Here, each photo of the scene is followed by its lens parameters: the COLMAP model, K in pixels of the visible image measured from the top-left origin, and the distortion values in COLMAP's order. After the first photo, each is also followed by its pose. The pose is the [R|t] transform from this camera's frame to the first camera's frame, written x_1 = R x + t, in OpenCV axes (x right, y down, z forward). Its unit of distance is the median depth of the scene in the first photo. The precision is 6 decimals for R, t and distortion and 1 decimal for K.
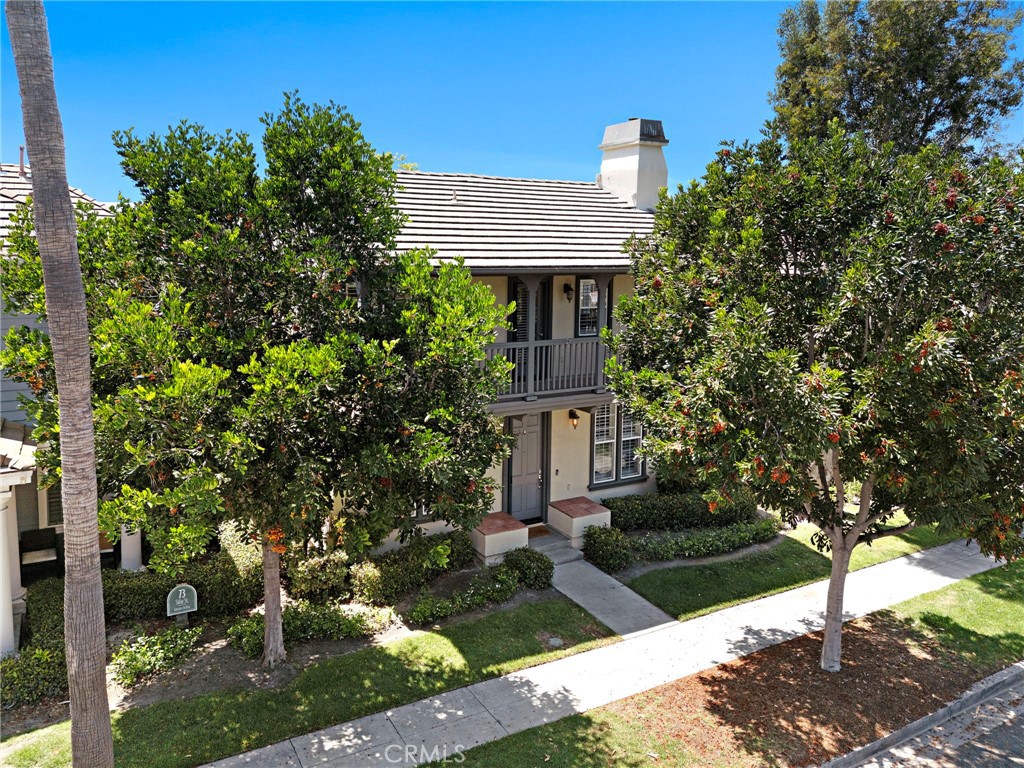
lens RADIAL K [[749.3, 0, 485.8], [0, 749.3, 324.1], [0, 0, 1]] dist [0.006653, -0.003496]
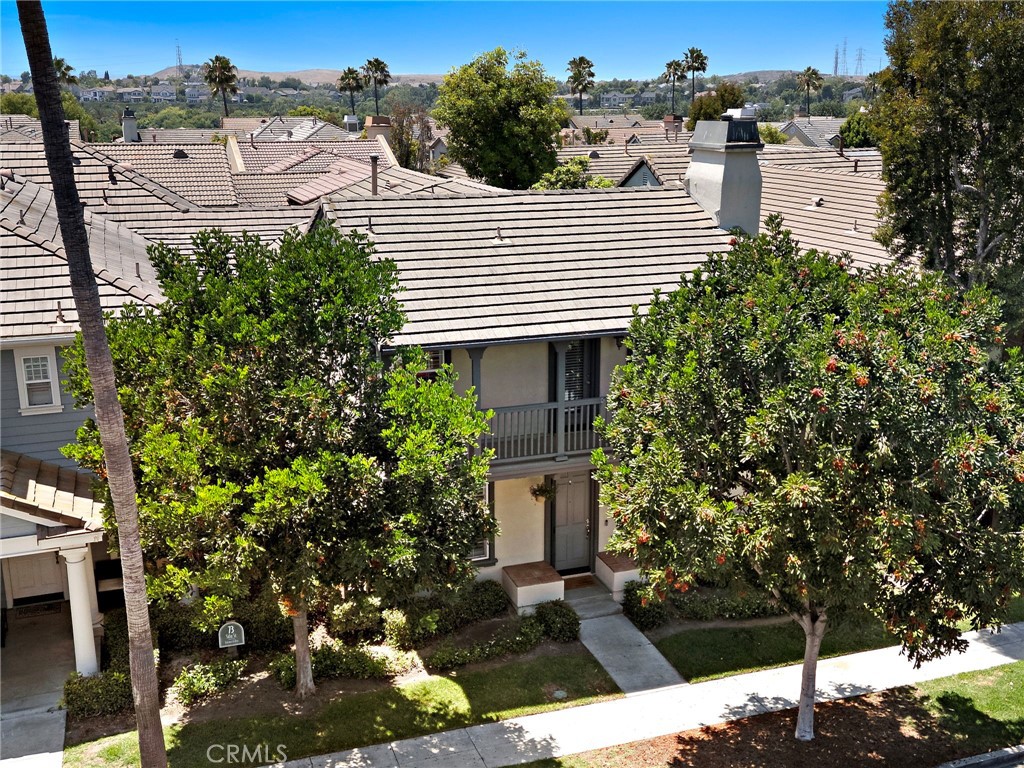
lens RADIAL K [[1065.5, 0, 512.0], [0, 1065.5, 384.0], [0, 0, 1]] dist [0.002911, -0.008812]
pose [[0.986084, 0.026444, -0.164131, 0.274779], [-0.001169, 0.988346, 0.152217, -0.259205], [0.166243, -0.149907, 0.974624, -0.451476]]
